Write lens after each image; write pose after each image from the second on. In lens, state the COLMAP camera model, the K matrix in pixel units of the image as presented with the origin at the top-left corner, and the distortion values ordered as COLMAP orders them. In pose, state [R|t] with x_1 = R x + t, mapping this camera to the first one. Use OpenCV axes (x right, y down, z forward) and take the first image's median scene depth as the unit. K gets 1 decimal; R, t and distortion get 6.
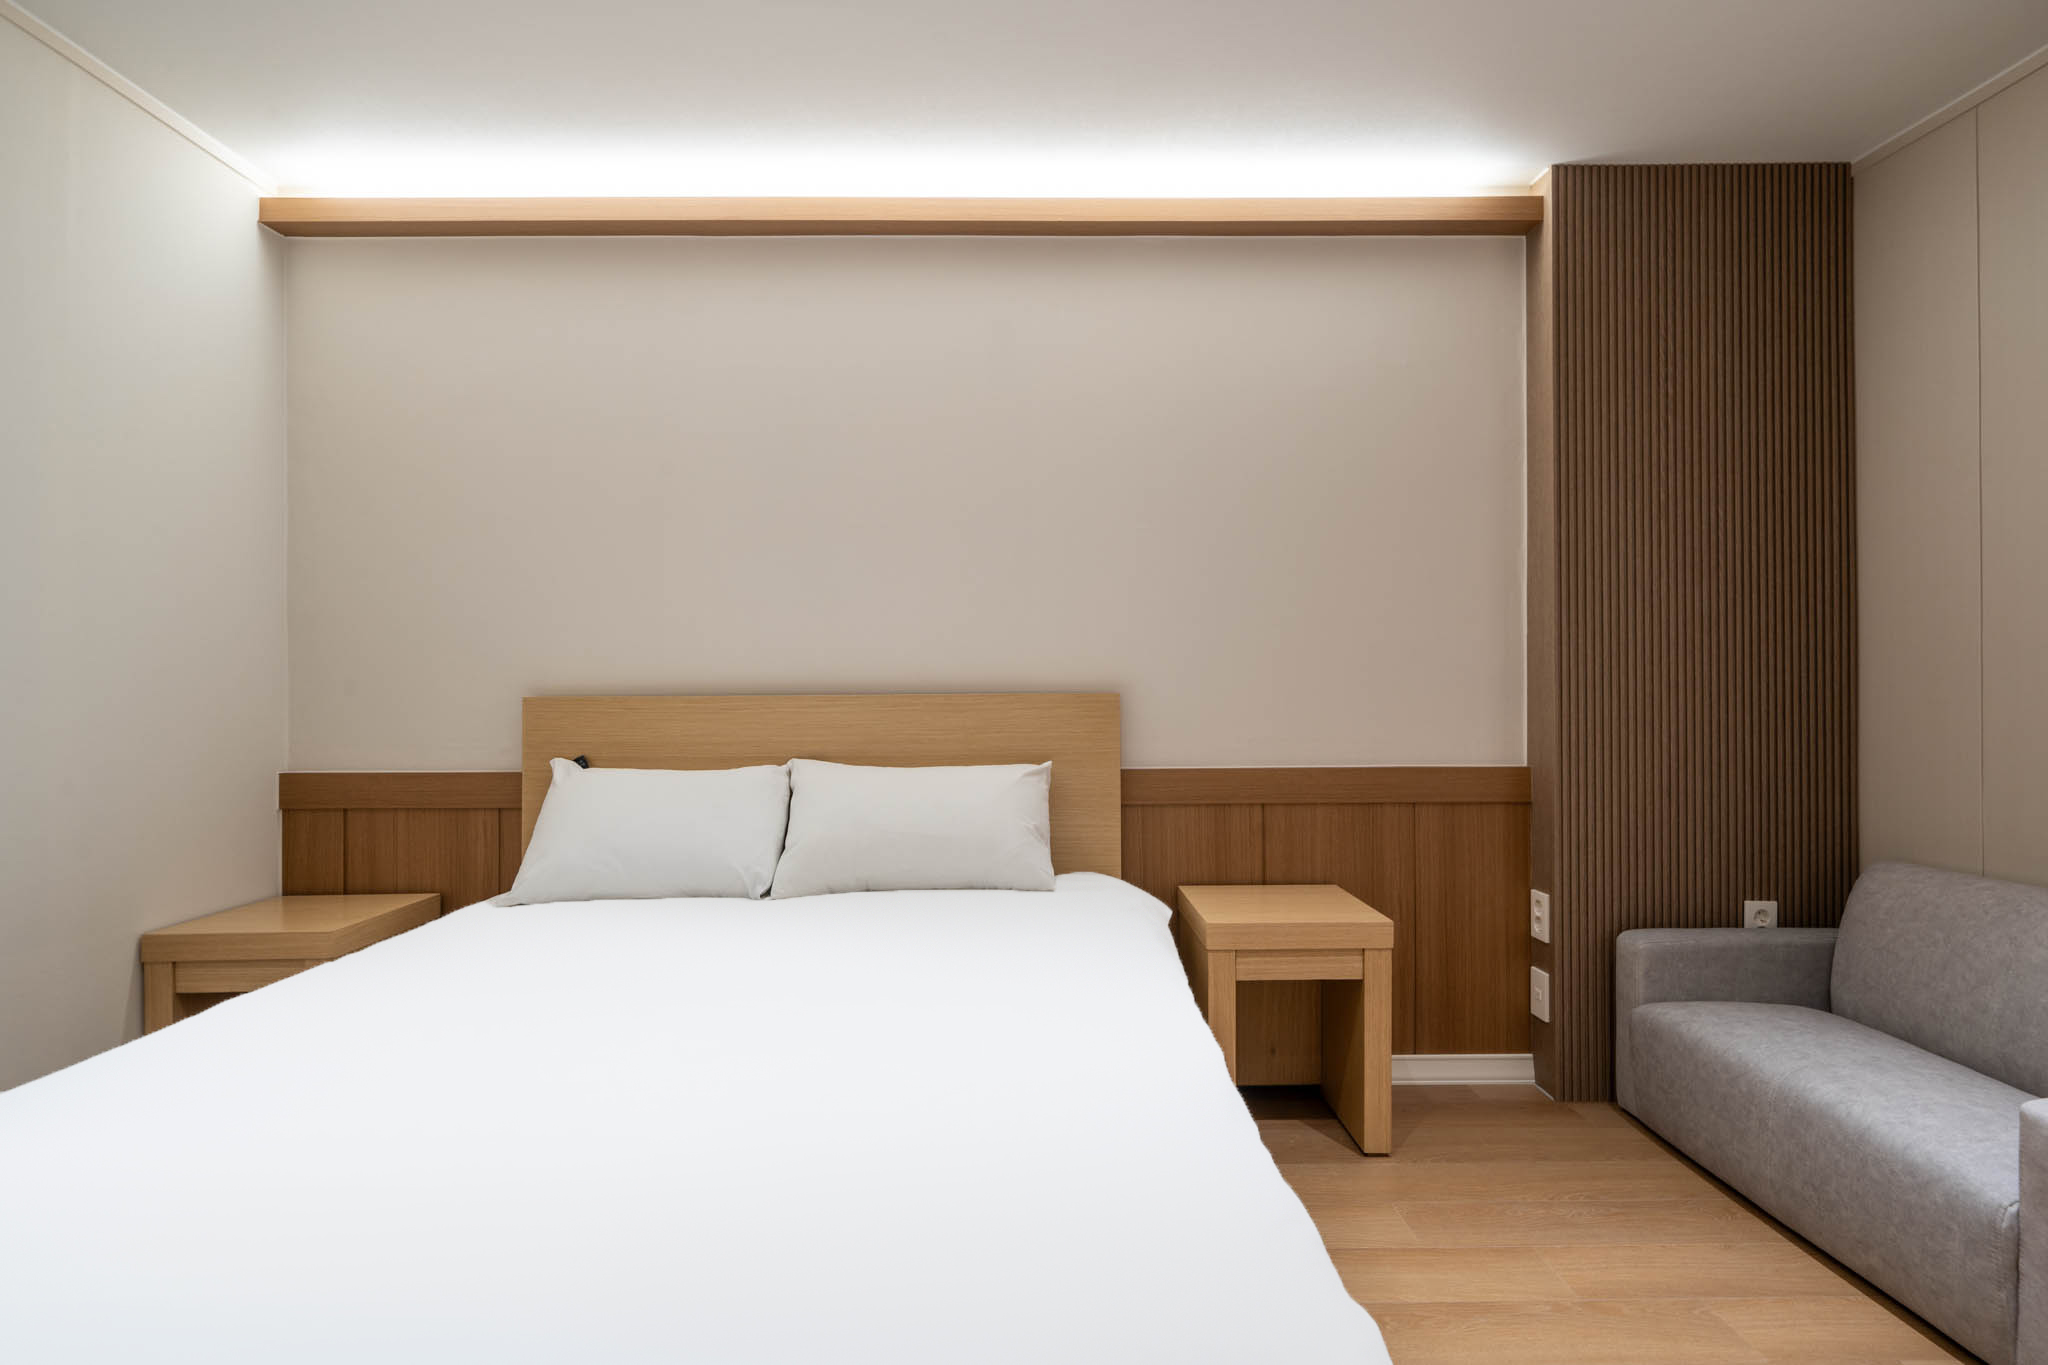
lens RADIAL K [[1039.3, 0, 1024.0], [0, 1039.3, 682.5], [0, 0, 1]] dist [0.002181, -0.000409]
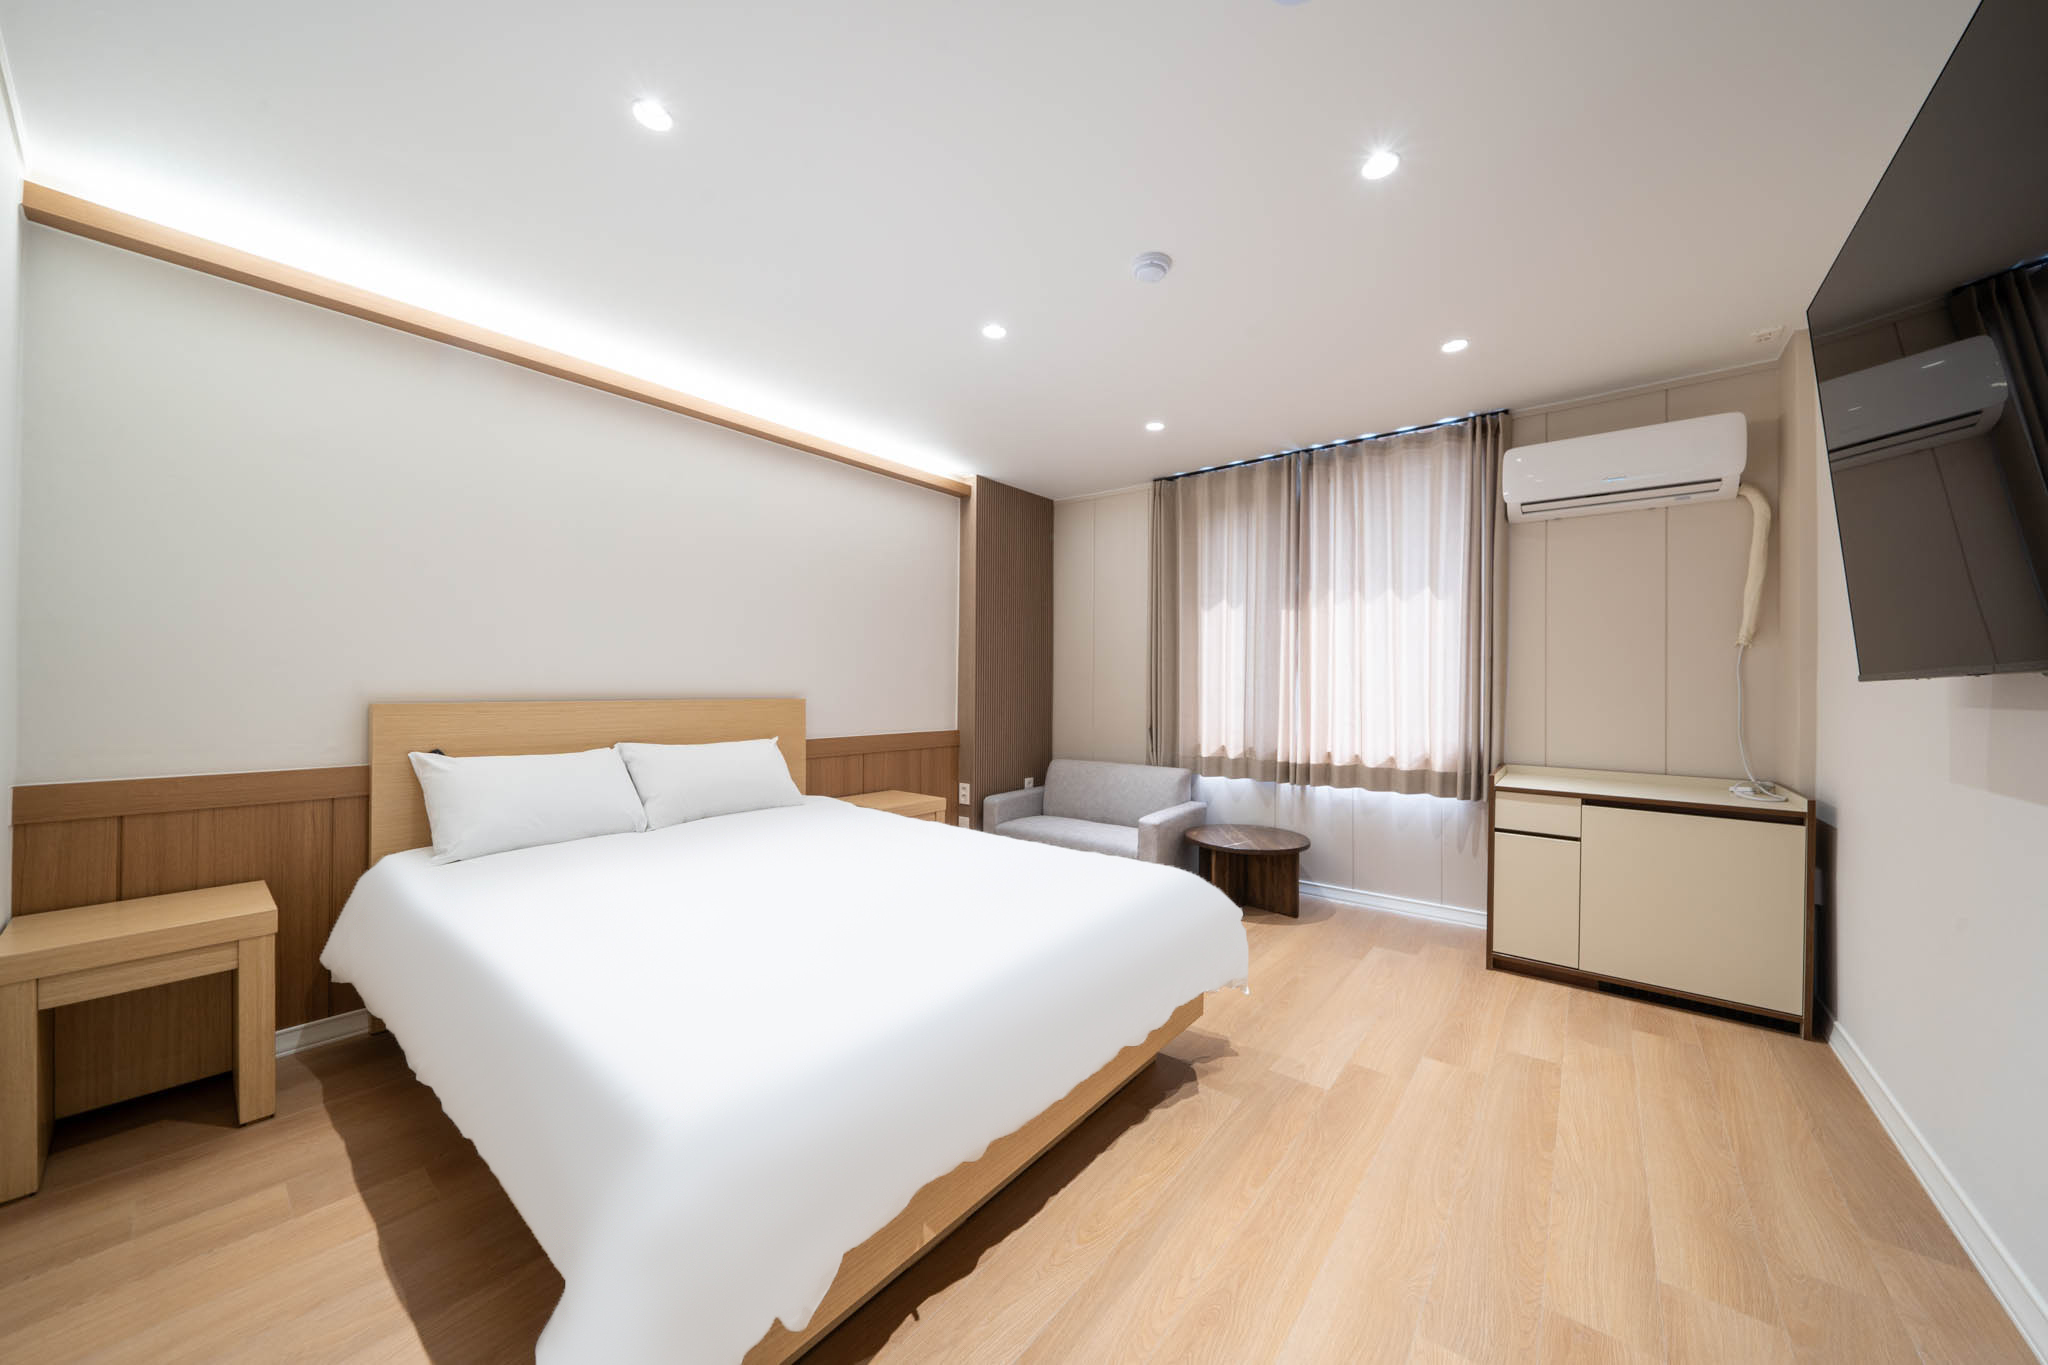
lens RADIAL K [[702.6, 0, 1037.8], [0, 702.6, 686.9], [0, 0, 1]] dist [-0.000866, 0.000158]
pose [[0.632929, 0.008585, 0.774162, -0.628270], [-0.008900, 0.999953, -0.003812, -0.009538], [-0.774158, -0.004478, 0.632976, -0.120711]]
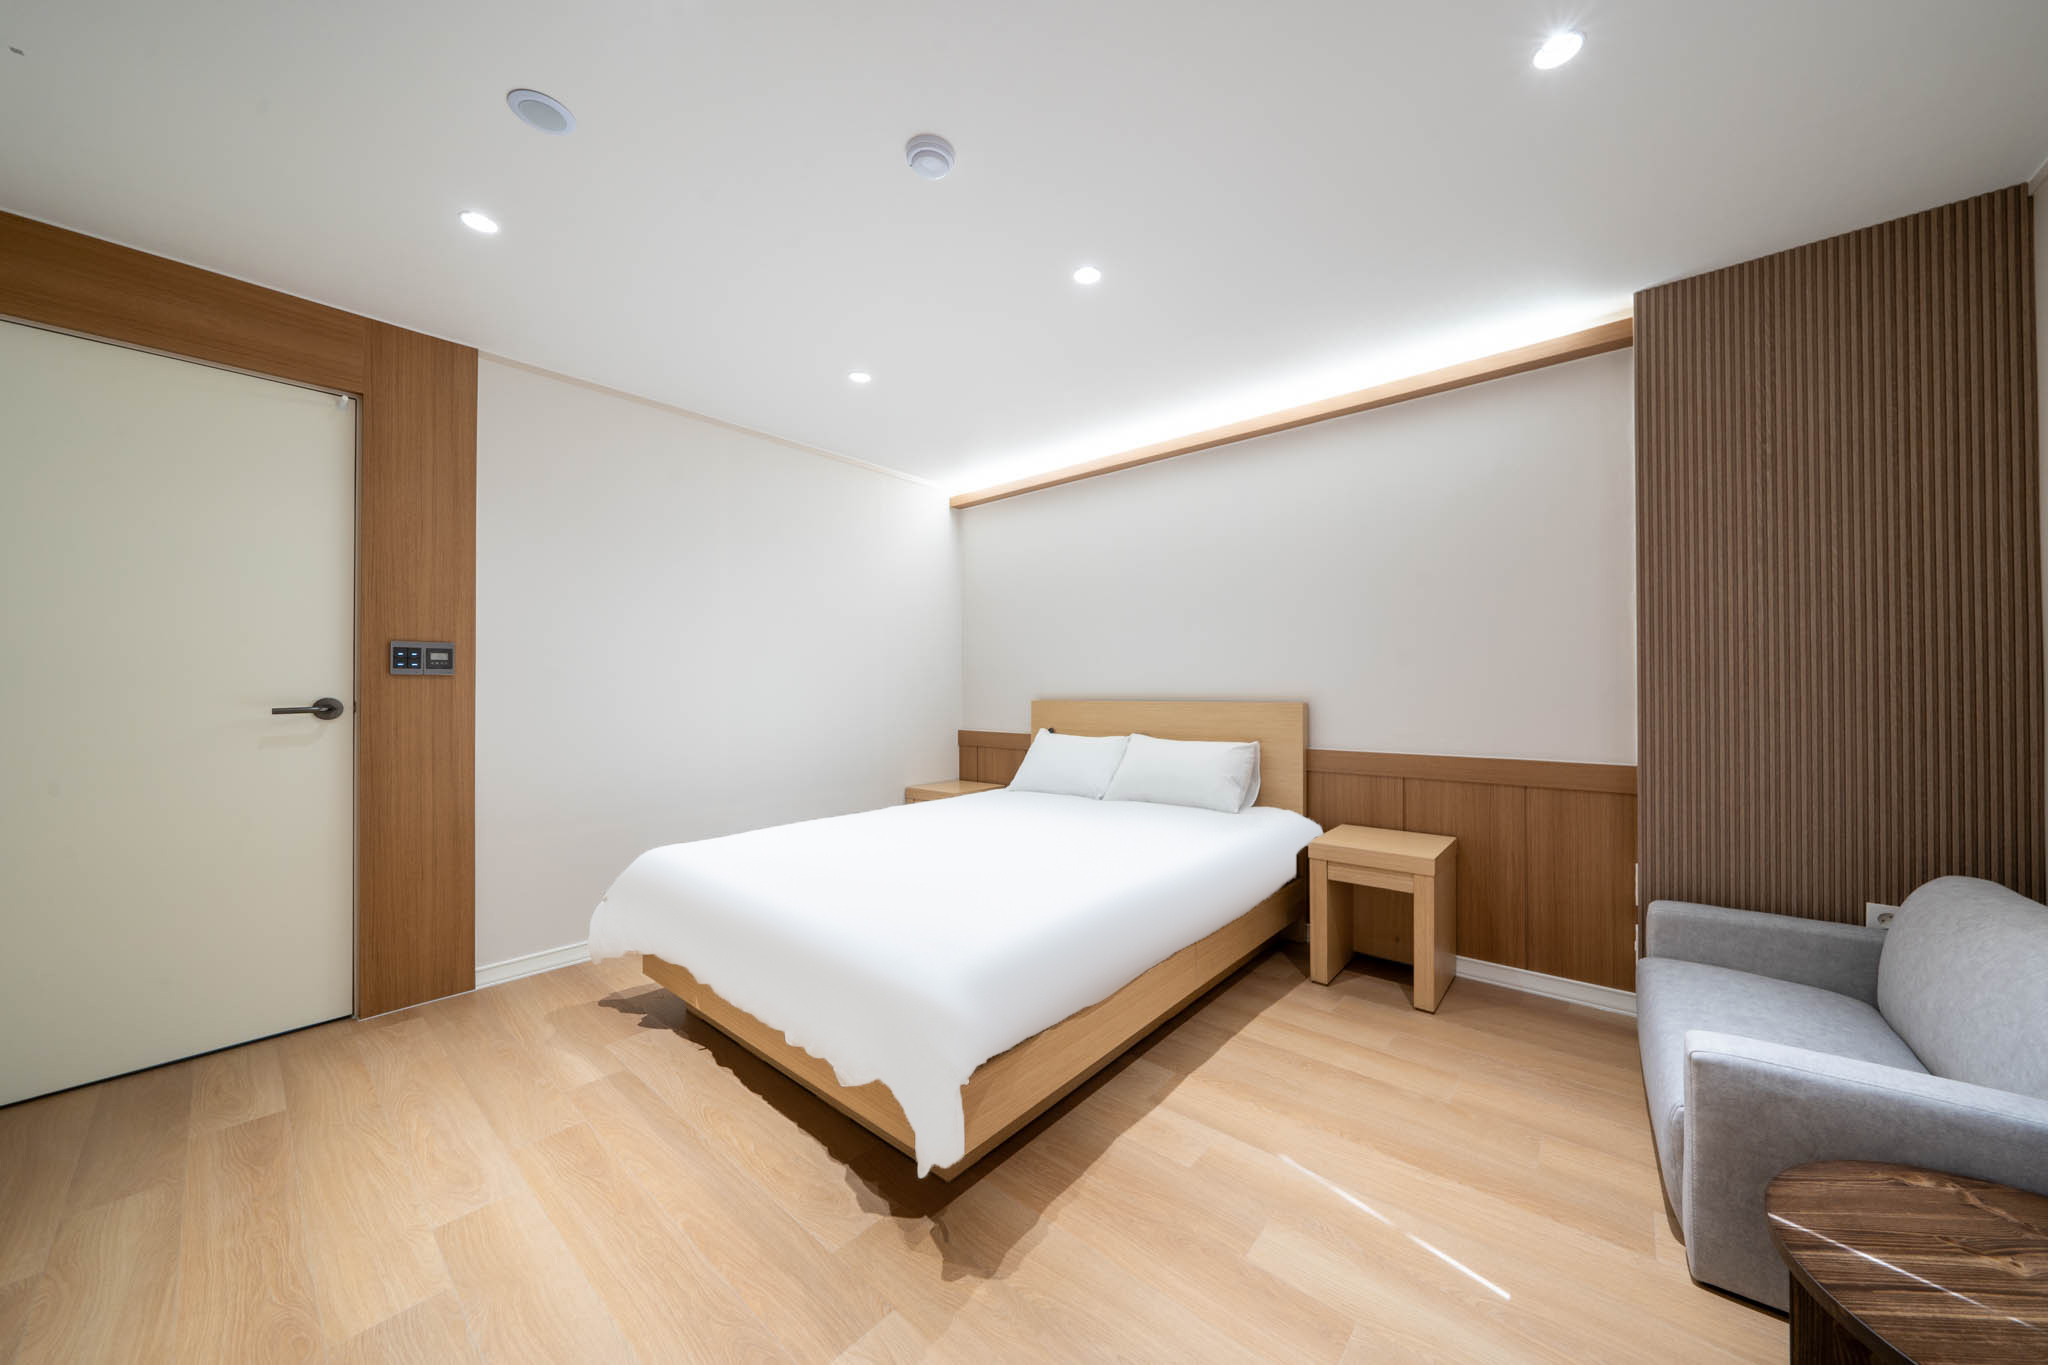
lens RADIAL K [[702.6, 0, 1037.8], [0, 702.6, 686.9], [0, 0, 1]] dist [-0.000866, 0.000158]
pose [[0.754866, 0.001654, -0.655877, 0.514657], [0.002517, 0.999982, 0.005419, -0.022850], [0.655875, -0.005741, 0.754848, -0.126565]]
